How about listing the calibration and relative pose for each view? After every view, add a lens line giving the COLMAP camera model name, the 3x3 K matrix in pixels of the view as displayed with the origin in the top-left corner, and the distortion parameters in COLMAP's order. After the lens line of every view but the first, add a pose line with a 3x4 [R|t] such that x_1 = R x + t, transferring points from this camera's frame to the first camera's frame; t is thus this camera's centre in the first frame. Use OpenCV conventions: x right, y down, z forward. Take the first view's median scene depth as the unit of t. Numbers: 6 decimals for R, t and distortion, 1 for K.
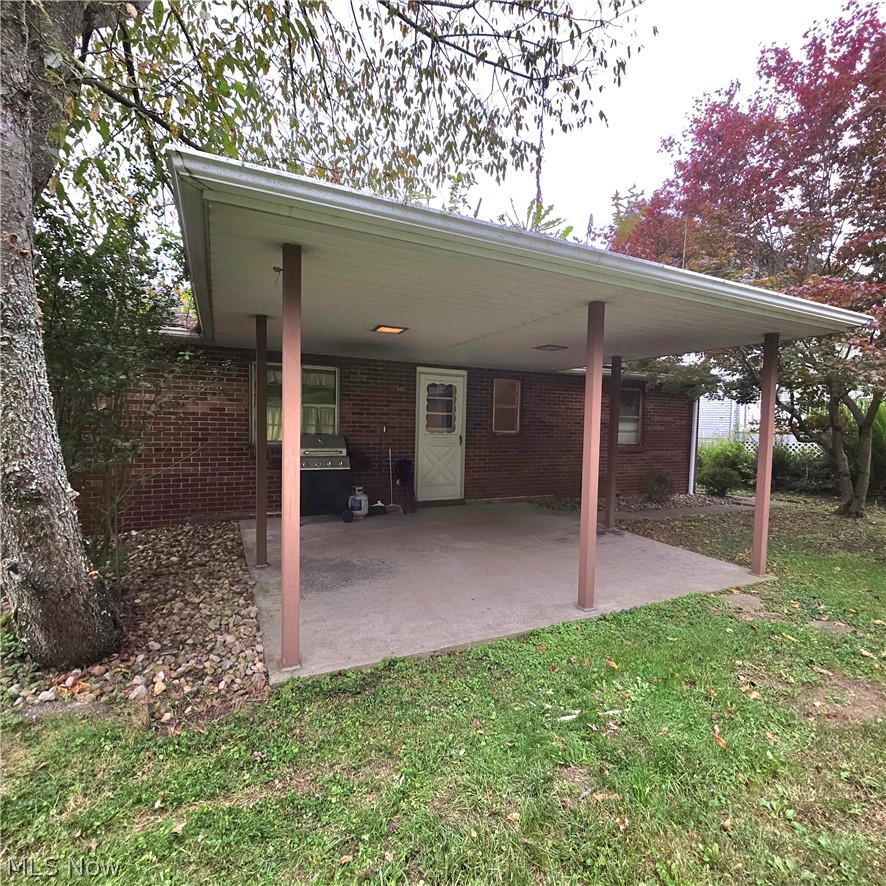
lens RADIAL K [[471.4, 0, 443.0], [0, 471.4, 443.0], [0, 0, 1]] dist [0.002584, -0.000080]
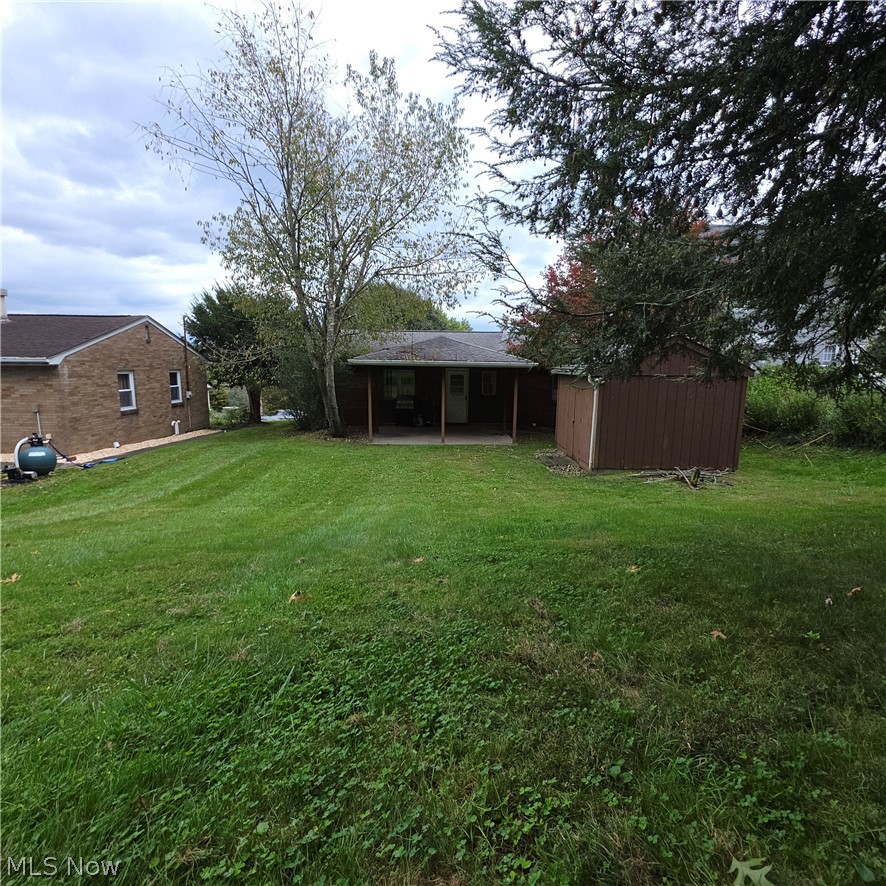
lens RADIAL K [[471.4, 0, 443.0], [0, 471.4, 443.0], [0, 0, 1]] dist [0.002584, -0.000080]
pose [[0.896860, 0.085189, -0.434033, 0.999594], [-0.011523, 0.985444, 0.169607, -0.187520], [0.442164, -0.147113, 0.884787, -1.207508]]
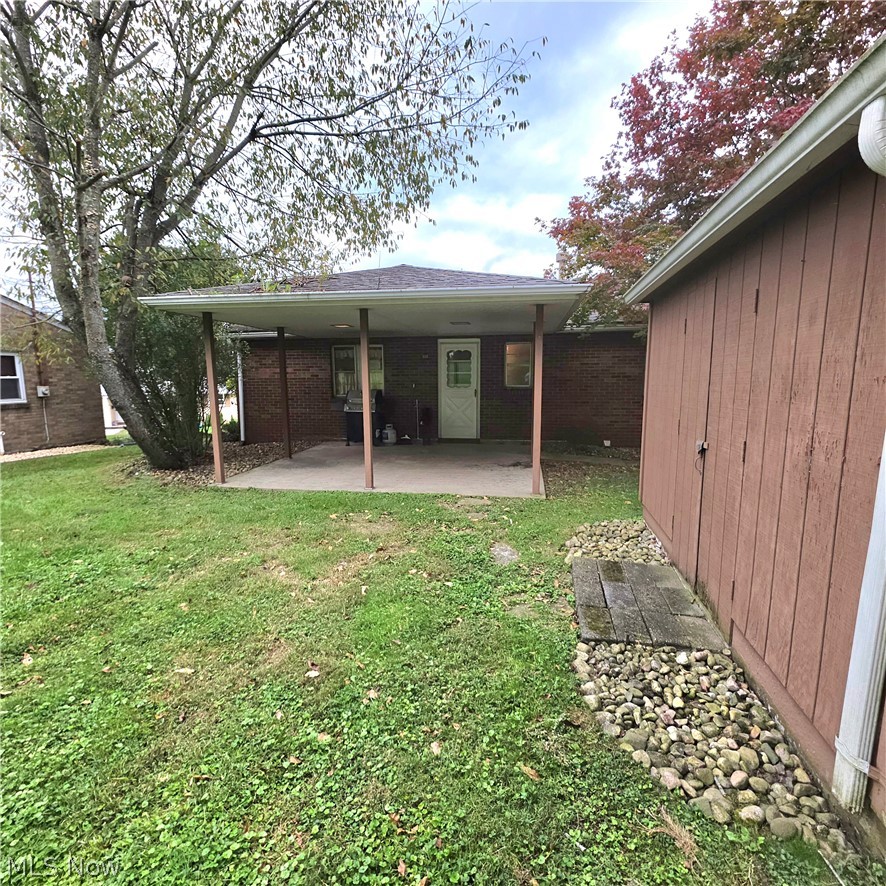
lens RADIAL K [[471.4, 0, 443.0], [0, 471.4, 443.0], [0, 0, 1]] dist [0.002584, -0.000080]
pose [[0.794397, 0.077490, -0.602436, 0.767379], [0.005211, 0.990923, 0.134332, -0.045903], [0.607377, -0.109852, 0.786782, -0.085930]]
